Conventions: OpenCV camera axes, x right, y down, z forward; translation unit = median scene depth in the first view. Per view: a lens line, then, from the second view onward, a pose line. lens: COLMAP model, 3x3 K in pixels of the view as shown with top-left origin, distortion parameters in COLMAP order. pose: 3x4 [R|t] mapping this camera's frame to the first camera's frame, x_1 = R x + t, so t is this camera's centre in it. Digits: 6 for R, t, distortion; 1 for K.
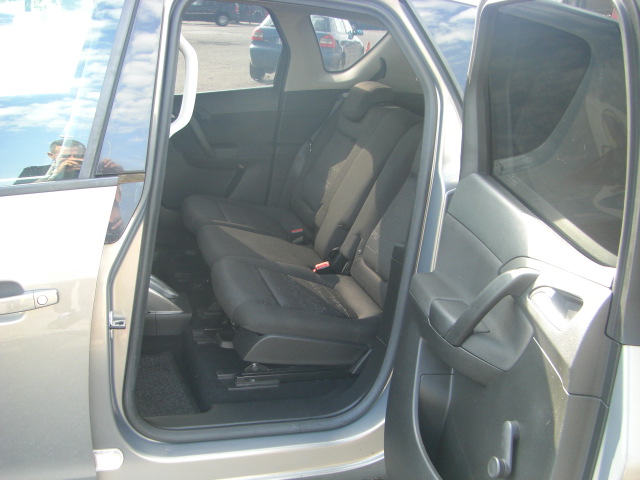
lens RADIAL K [[722.3, 0, 317.0], [0, 722.3, 240.2], [0, 0, 1]] dist [-0.140237, 0.000000]
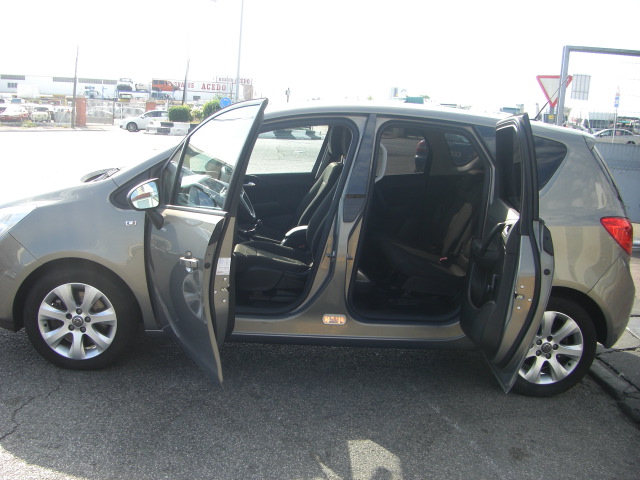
lens RADIAL K [[722.3, 0, 319.8], [0, 722.3, 240.1], [0, 0, 1]] dist [-0.140237, 0.000000]
pose [[0.975009, 0.025821, -0.220662, 0.110207], [-0.059286, 0.987446, -0.146412, 0.290749], [0.214111, 0.155835, 0.964299, -0.963318]]
